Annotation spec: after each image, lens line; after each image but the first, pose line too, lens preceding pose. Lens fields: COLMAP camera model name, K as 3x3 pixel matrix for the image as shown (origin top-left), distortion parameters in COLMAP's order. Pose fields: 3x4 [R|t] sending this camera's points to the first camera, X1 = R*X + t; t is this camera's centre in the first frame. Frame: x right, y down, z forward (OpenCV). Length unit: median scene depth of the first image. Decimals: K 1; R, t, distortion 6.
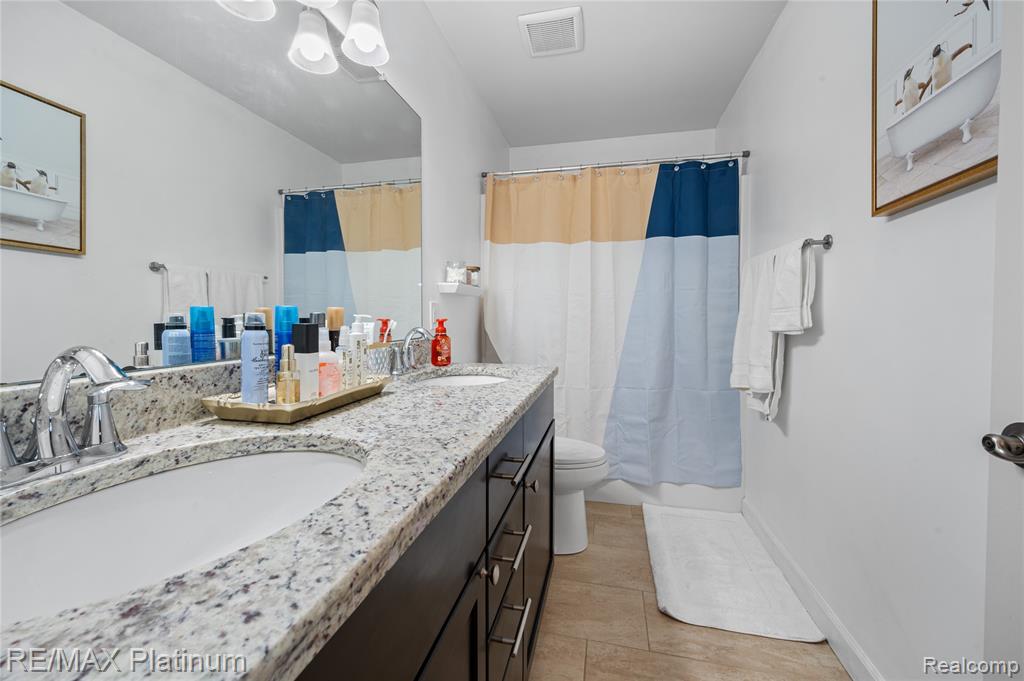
lens RADIAL K [[416.0, 0, 512.2], [0, 416.0, 334.5], [0, 0, 1]] dist [-0.003130, -0.000233]
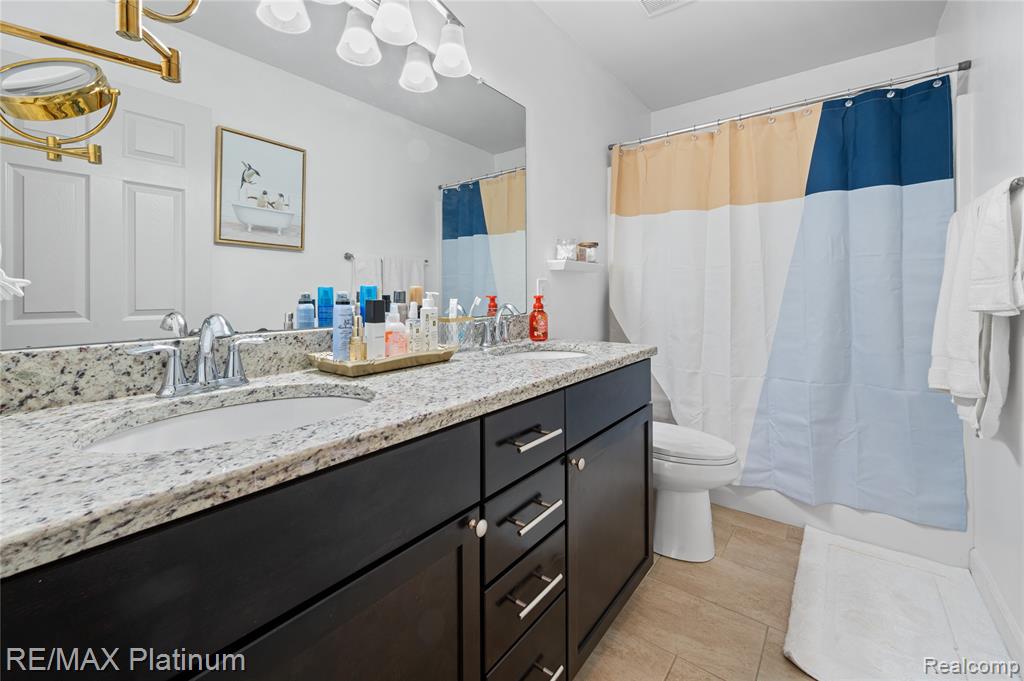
lens RADIAL K [[416.0, 0, 476.7], [0, 416.0, 300.2], [0, 0, 1]] dist [-0.003130, -0.000233]
pose [[0.902699, 0.001044, -0.430271, 0.110354], [-0.012437, 0.999643, -0.023665, 0.000514], [0.430092, 0.026714, 0.902390, -0.003103]]
